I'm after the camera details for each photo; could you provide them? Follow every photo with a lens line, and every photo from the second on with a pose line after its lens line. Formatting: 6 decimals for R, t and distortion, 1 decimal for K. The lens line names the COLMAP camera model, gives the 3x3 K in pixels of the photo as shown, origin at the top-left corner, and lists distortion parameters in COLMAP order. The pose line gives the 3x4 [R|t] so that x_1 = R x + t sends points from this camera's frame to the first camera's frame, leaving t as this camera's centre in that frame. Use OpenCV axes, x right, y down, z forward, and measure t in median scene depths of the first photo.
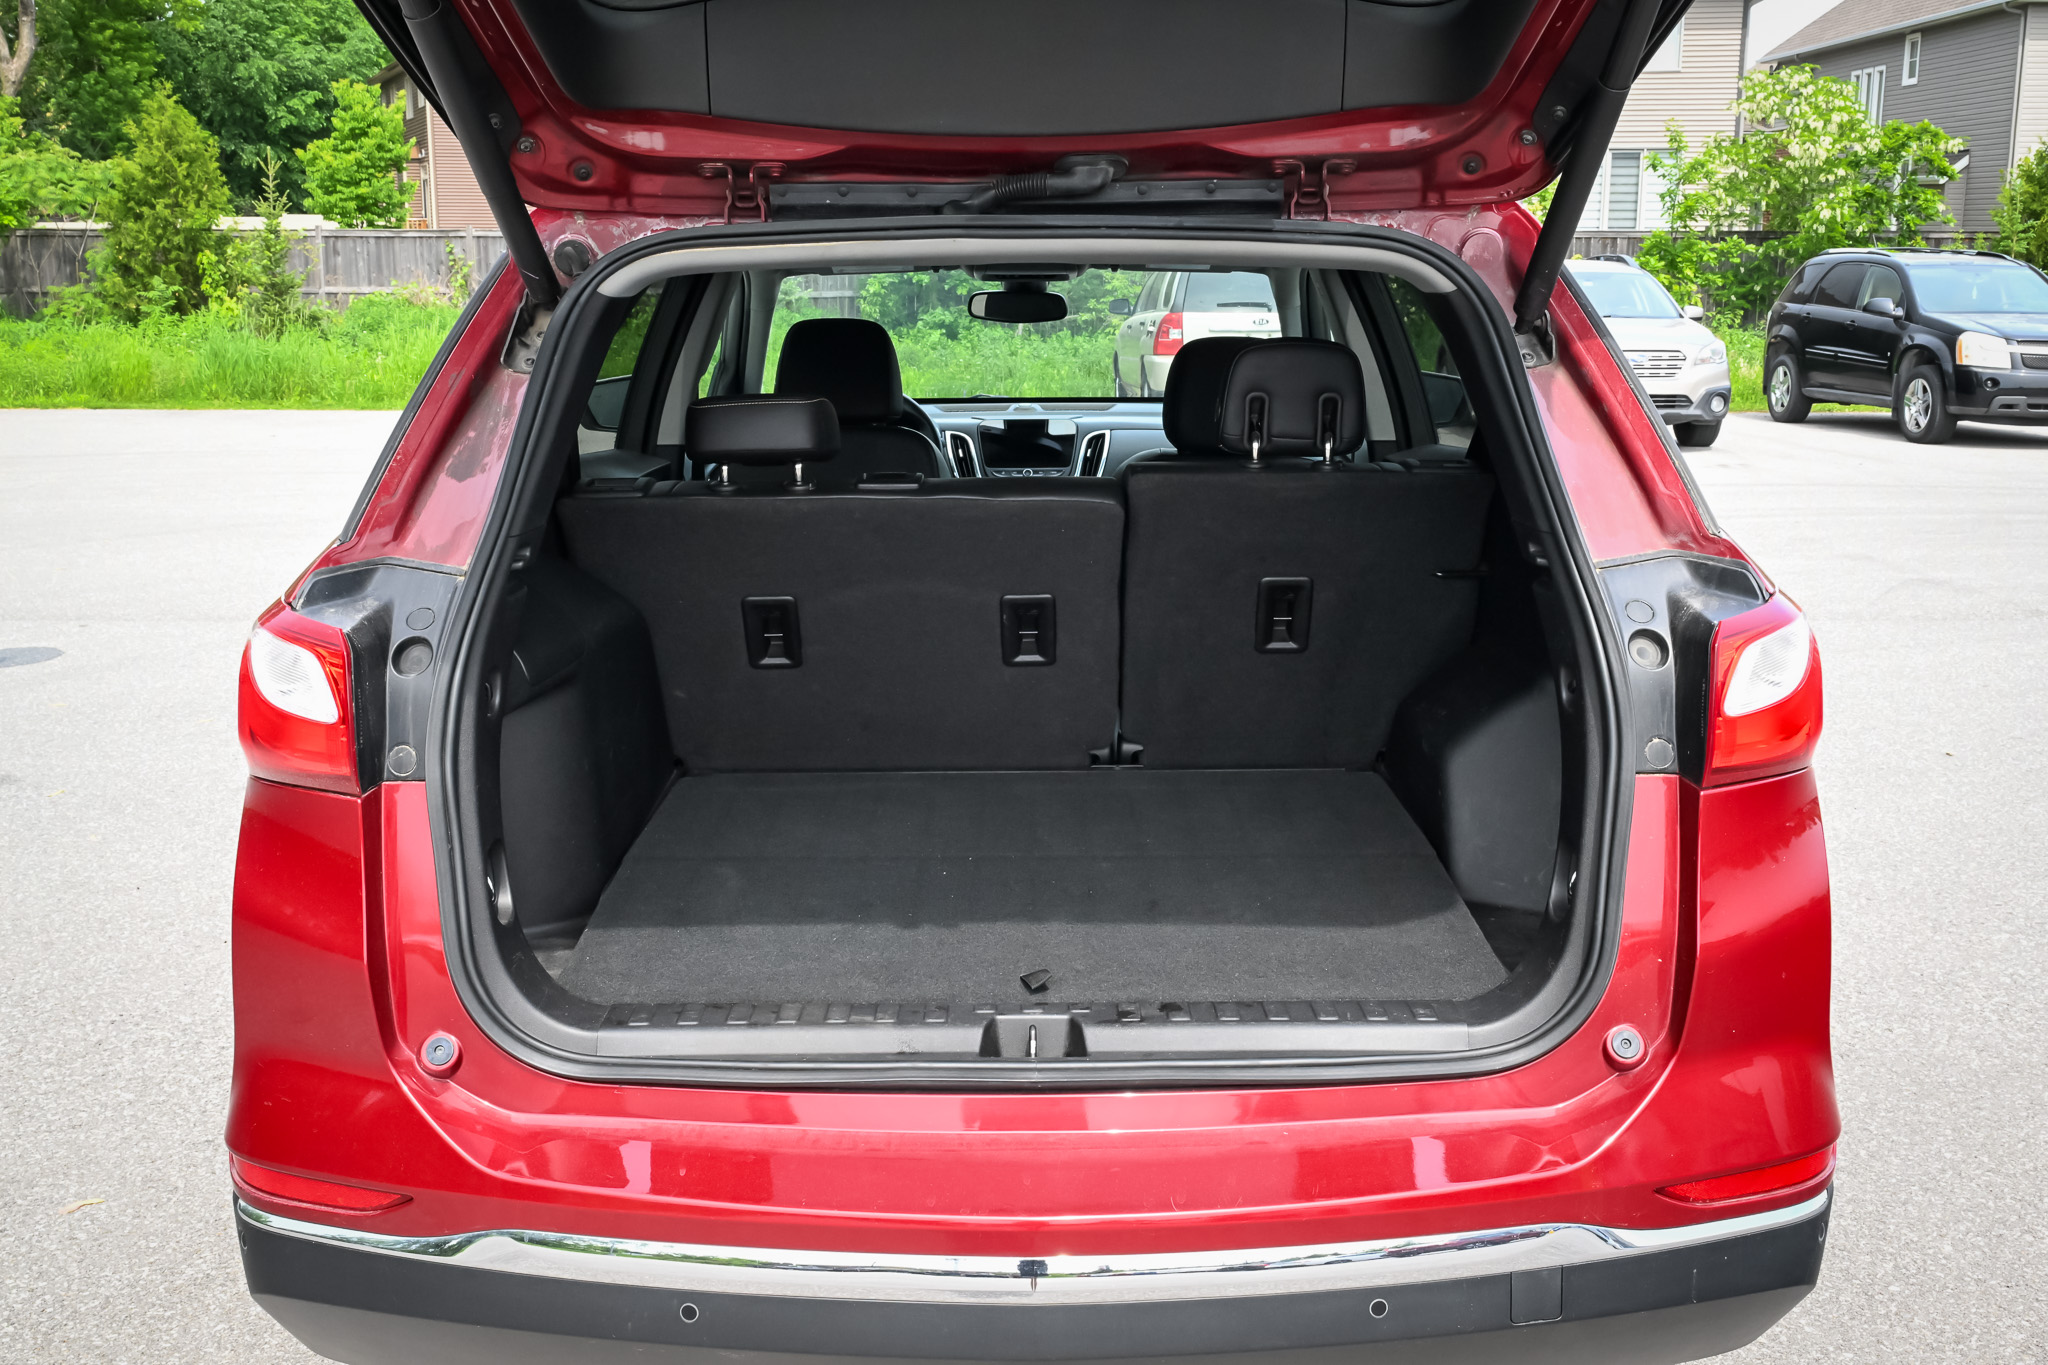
lens RADIAL K [[1967.3, 0, 1022.1], [0, 1967.3, 677.4], [0, 0, 1]] dist [-0.057914, 0.000000]
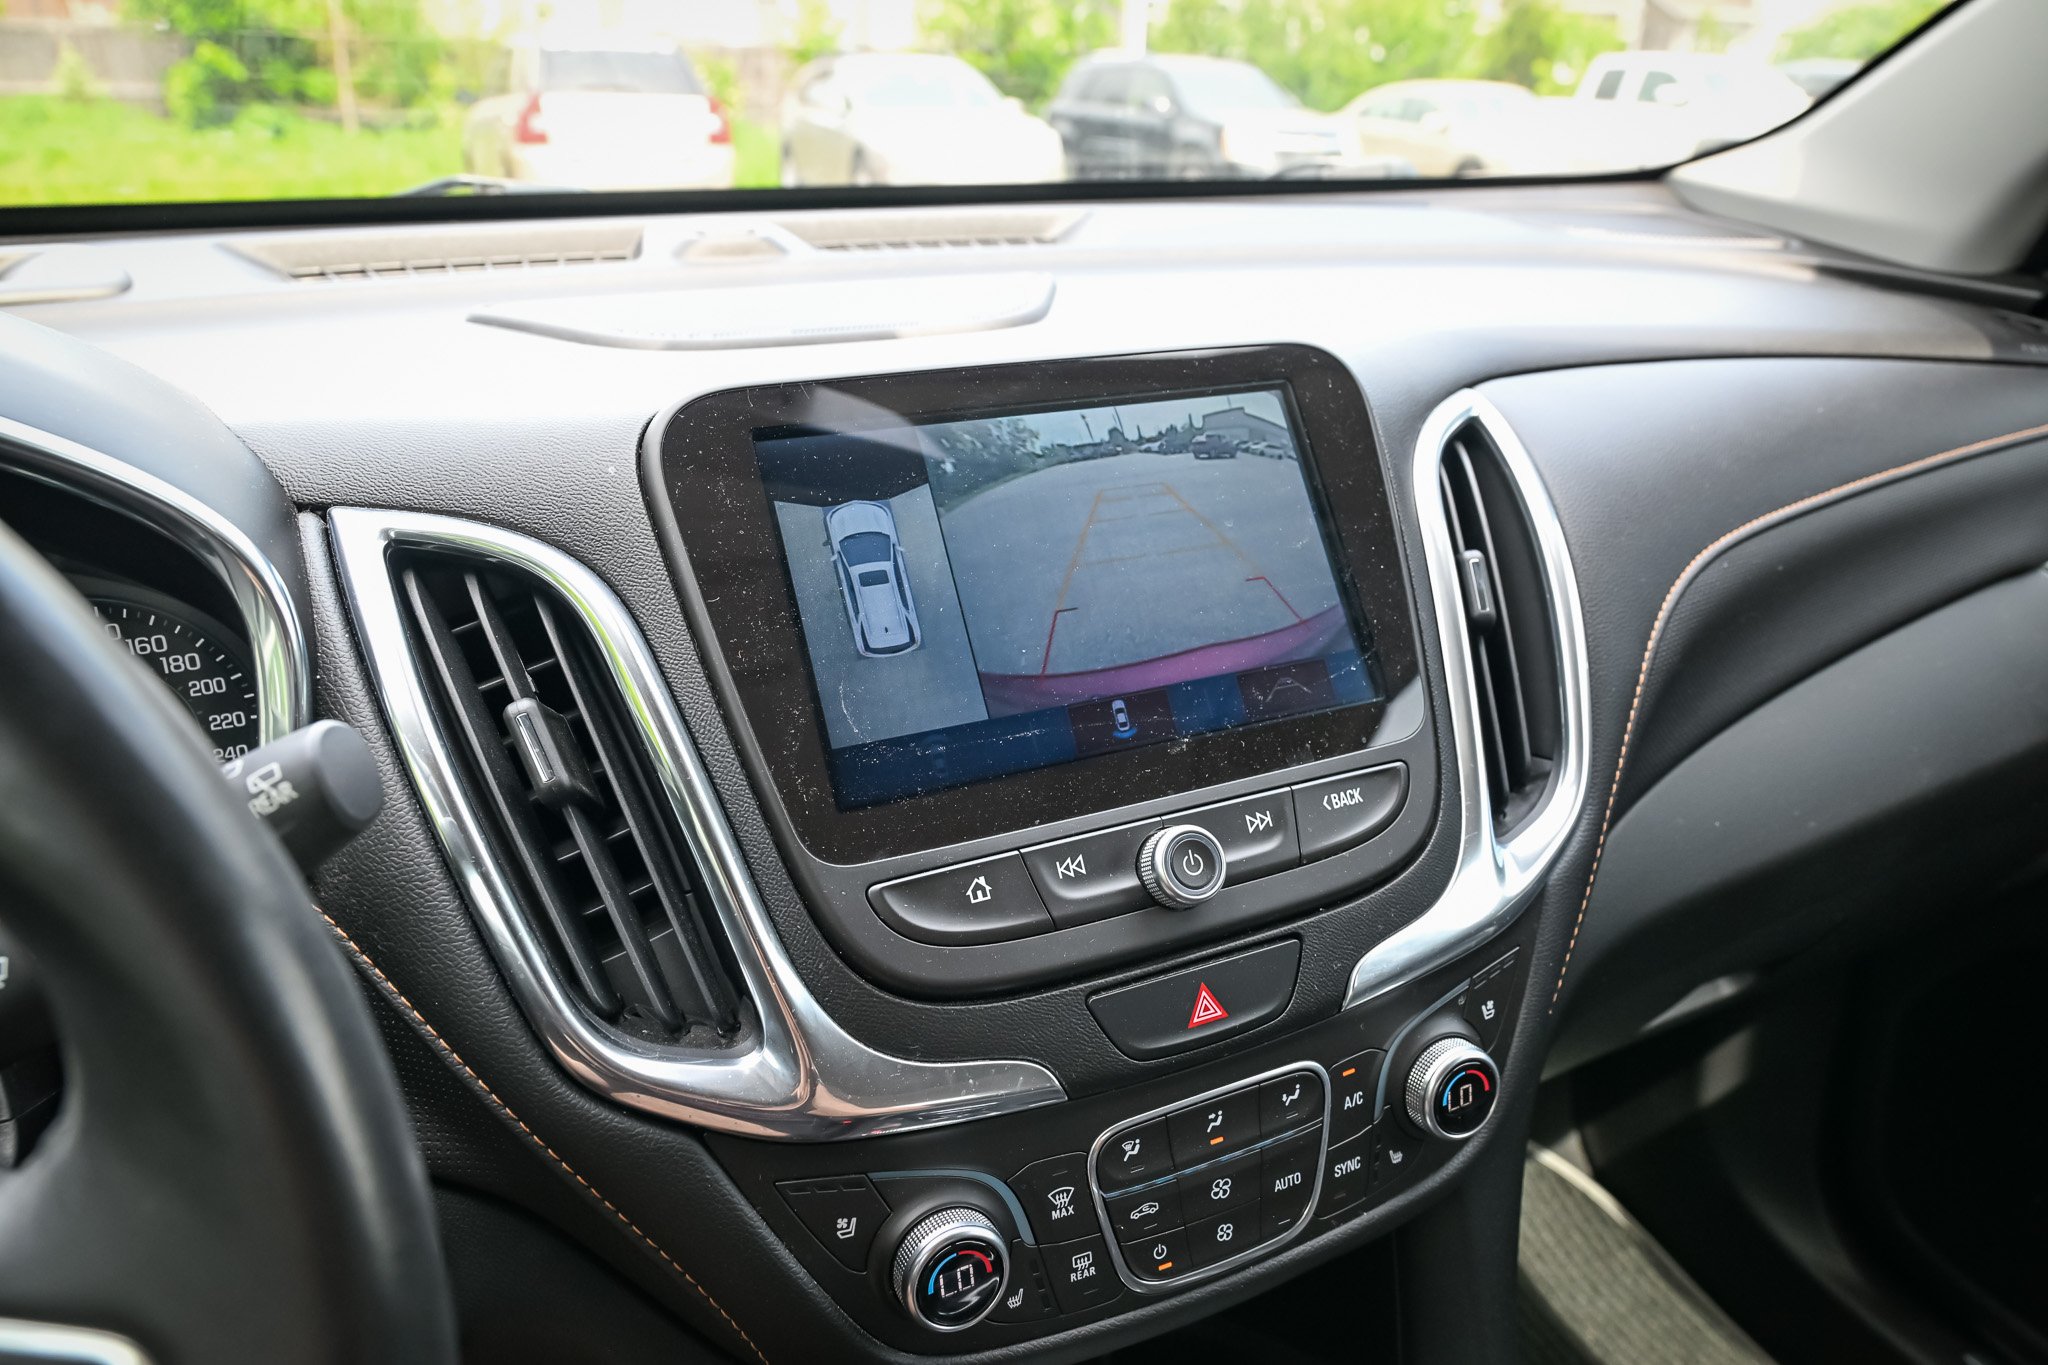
lens RADIAL K [[1357.4, 0, 1029.7], [0, 1357.4, 683.3], [0, 0, 1]] dist [-0.016992, 0.001127]
pose [[0.904229, -0.157954, 0.396762, -0.035204], [0.074197, 0.973060, 0.218285, -0.130036], [-0.420552, -0.167941, 0.891589, 0.918742]]
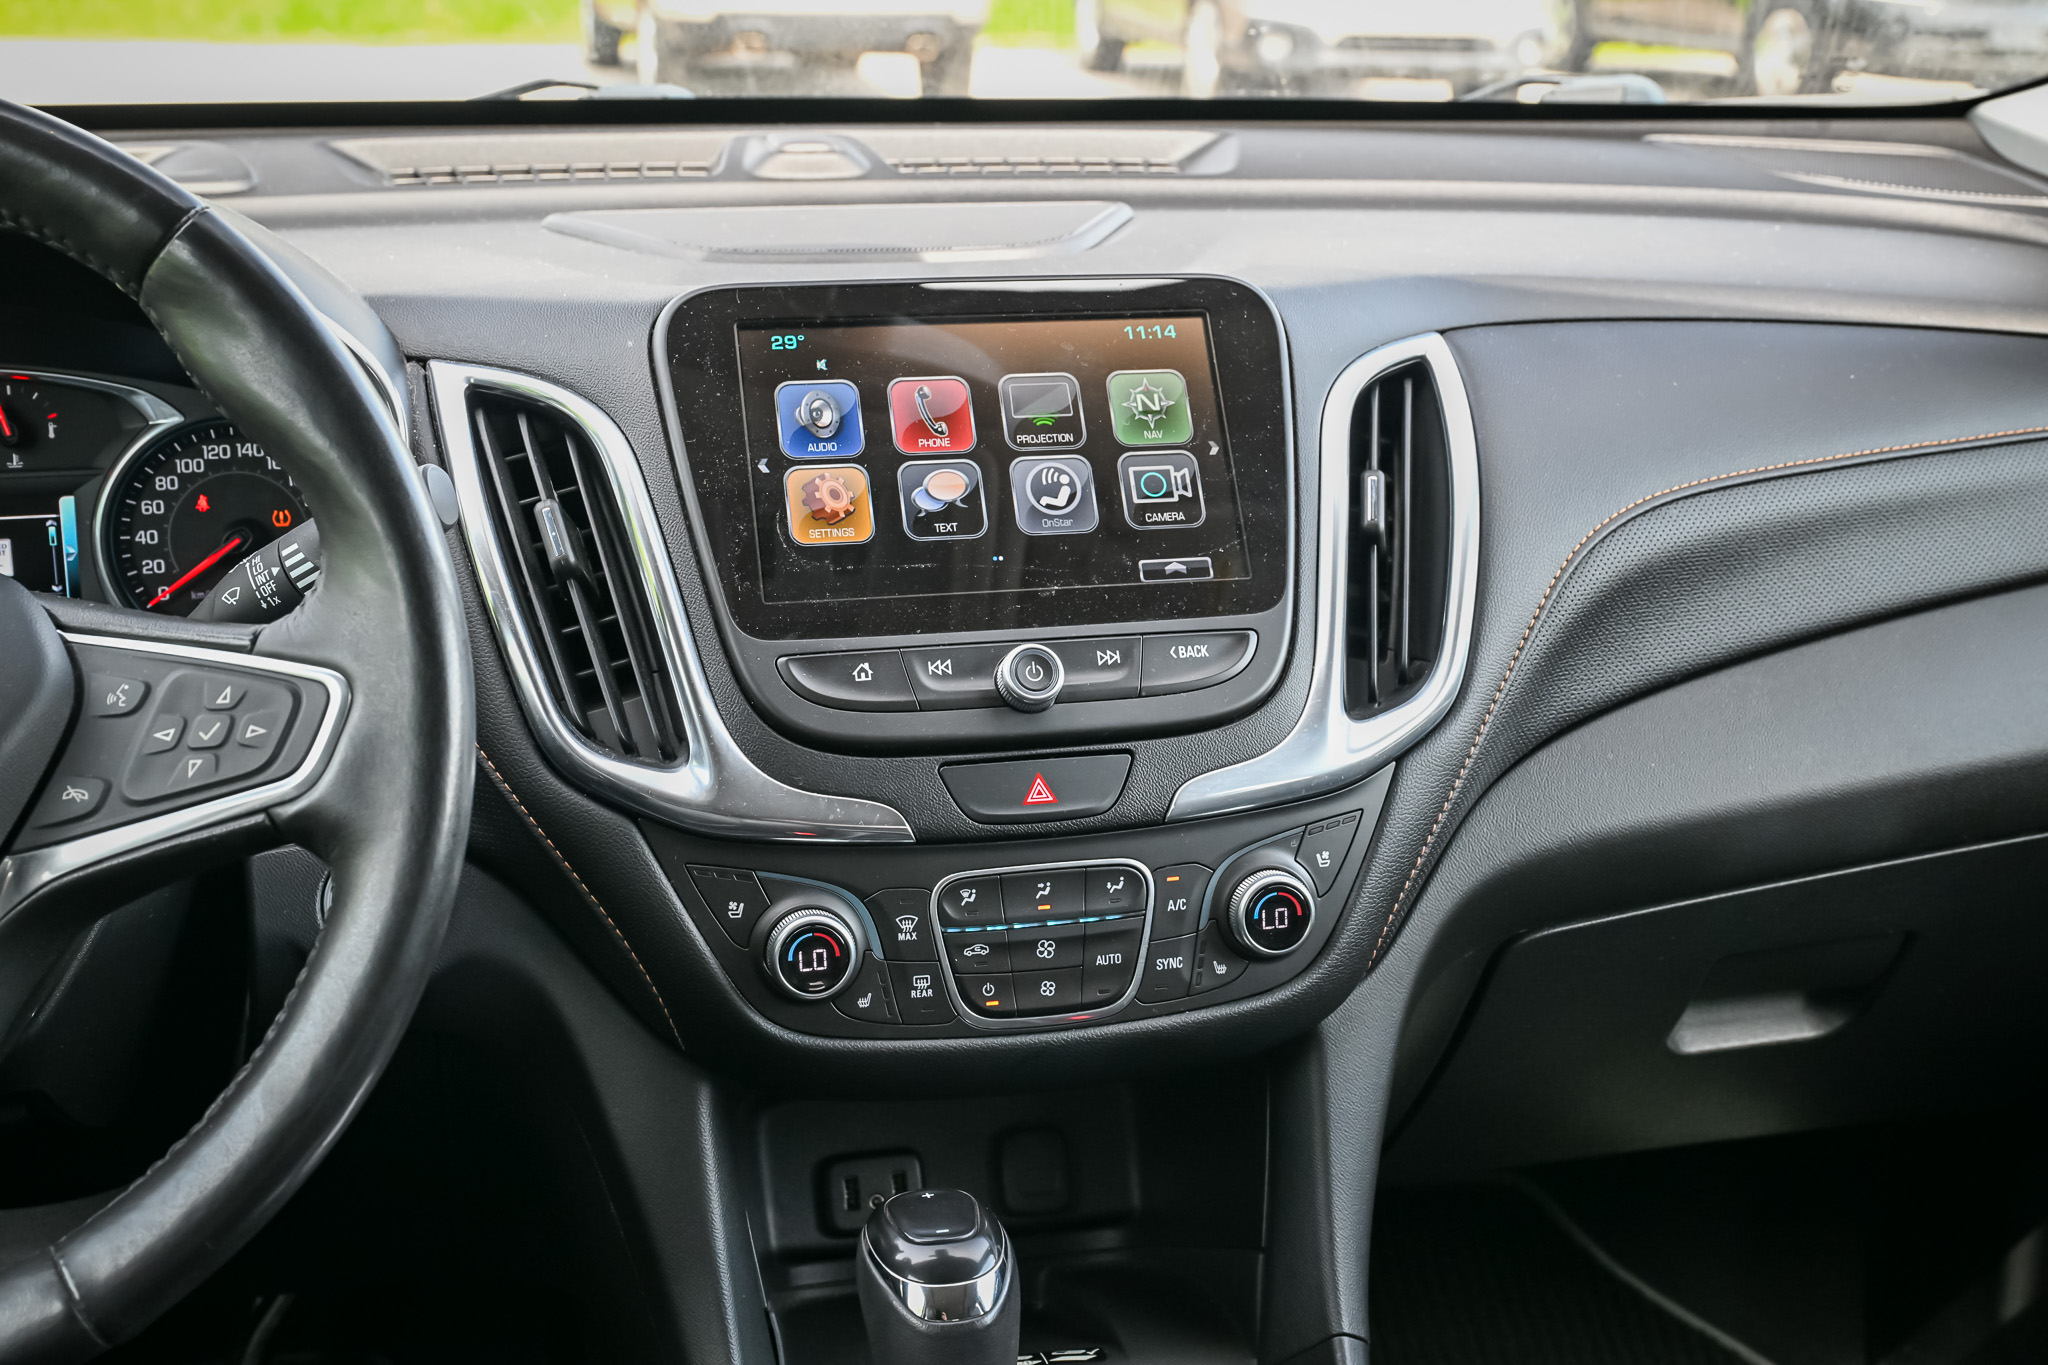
lens RADIAL K [[2402.9, 0, 1022.3], [0, 2402.9, 675.5], [0, 0, 1]] dist [-0.014195, 0.000000]
pose [[0.970654, -0.051326, 0.234938, -0.039540], [0.022087, 0.991856, 0.125433, -0.123990], [-0.239463, -0.116563, 0.963883, 0.812699]]
